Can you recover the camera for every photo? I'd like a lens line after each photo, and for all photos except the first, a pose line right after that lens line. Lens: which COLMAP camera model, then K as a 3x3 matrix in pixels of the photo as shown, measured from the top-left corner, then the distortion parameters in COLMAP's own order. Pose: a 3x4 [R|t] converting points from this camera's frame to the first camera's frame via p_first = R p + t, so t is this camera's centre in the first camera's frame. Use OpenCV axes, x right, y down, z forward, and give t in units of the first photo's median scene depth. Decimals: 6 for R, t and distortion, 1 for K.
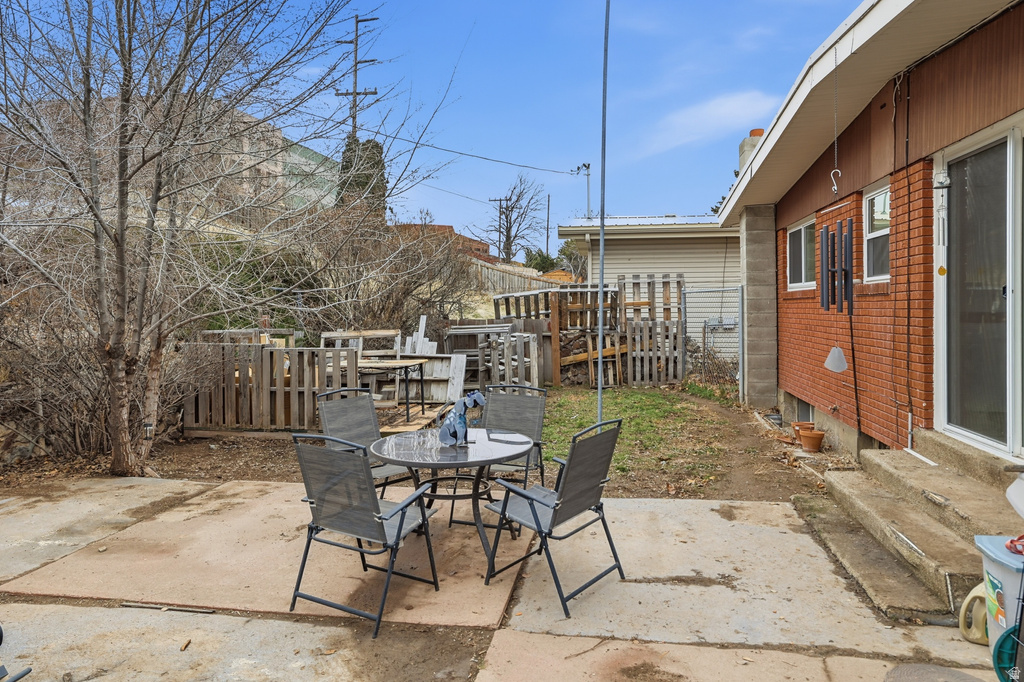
lens RADIAL K [[705.5, 0, 511.6], [0, 705.5, 310.4], [0, 0, 1]] dist [0.006078, 0.003313]
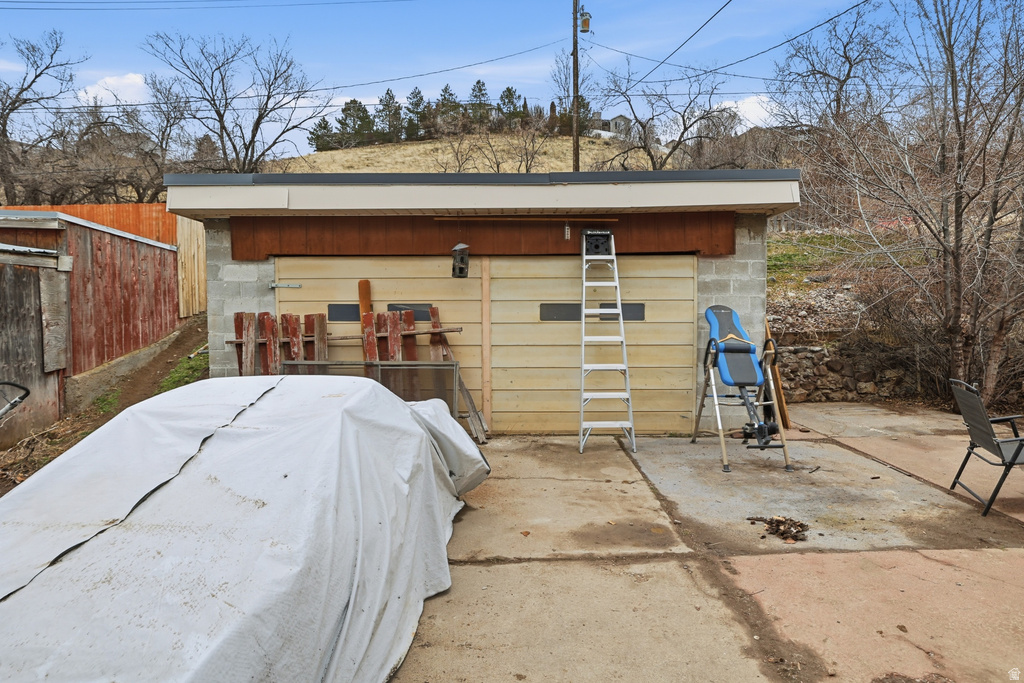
lens RADIAL K [[577.1, 0, 510.8], [0, 577.1, 322.0], [0, 0, 1]] dist [-0.000604, 0.000103]
pose [[0.165094, 0.031941, -0.985760, 0.810613], [0.010448, 0.999363, 0.034132, -0.015243], [0.986222, -0.015935, 0.164655, -0.209777]]
